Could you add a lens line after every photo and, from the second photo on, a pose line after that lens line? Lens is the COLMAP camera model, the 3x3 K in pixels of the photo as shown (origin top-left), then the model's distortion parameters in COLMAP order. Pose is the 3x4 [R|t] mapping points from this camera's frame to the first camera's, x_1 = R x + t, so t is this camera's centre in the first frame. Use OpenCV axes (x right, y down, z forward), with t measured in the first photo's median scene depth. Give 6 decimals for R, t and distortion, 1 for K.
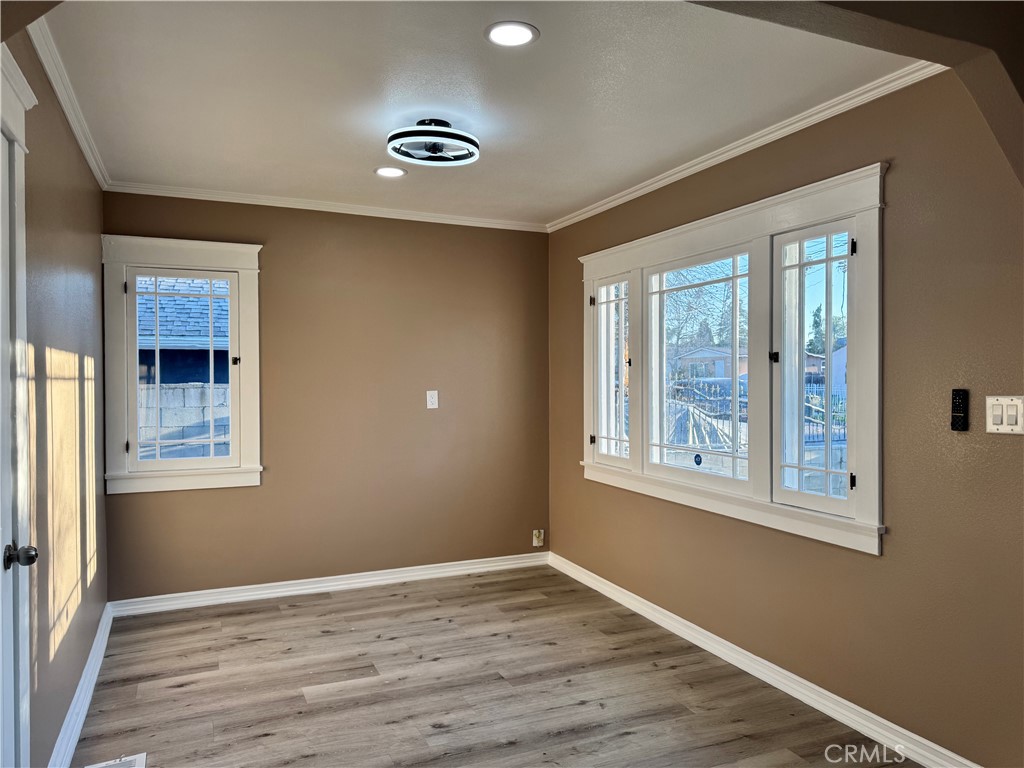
lens RADIAL K [[722.4, 0, 520.8], [0, 722.4, 380.7], [0, 0, 1]] dist [0.076554, -0.086437]
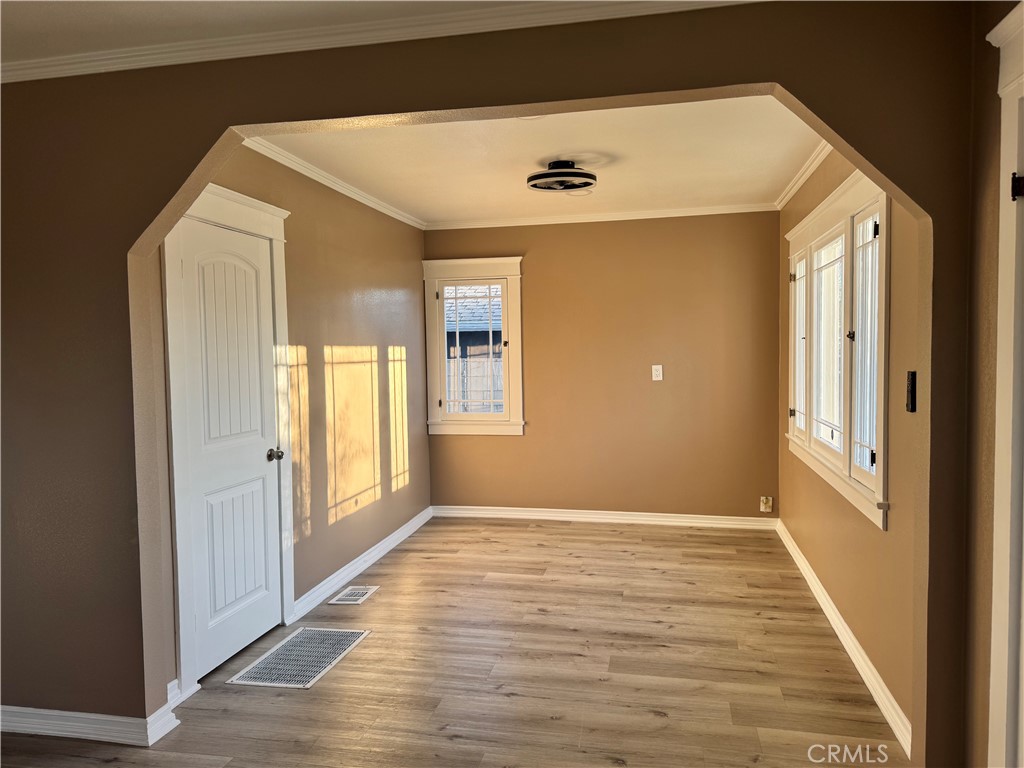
lens RADIAL K [[722.4, 0, 536.0], [0, 722.4, 379.9], [0, 0, 1]] dist [0.076554, -0.086437]
pose [[0.816570, 0.015589, -0.577036, 0.500300], [0.008289, 0.999216, 0.038724, -0.012873], [0.577187, -0.036404, 0.815800, -0.085484]]
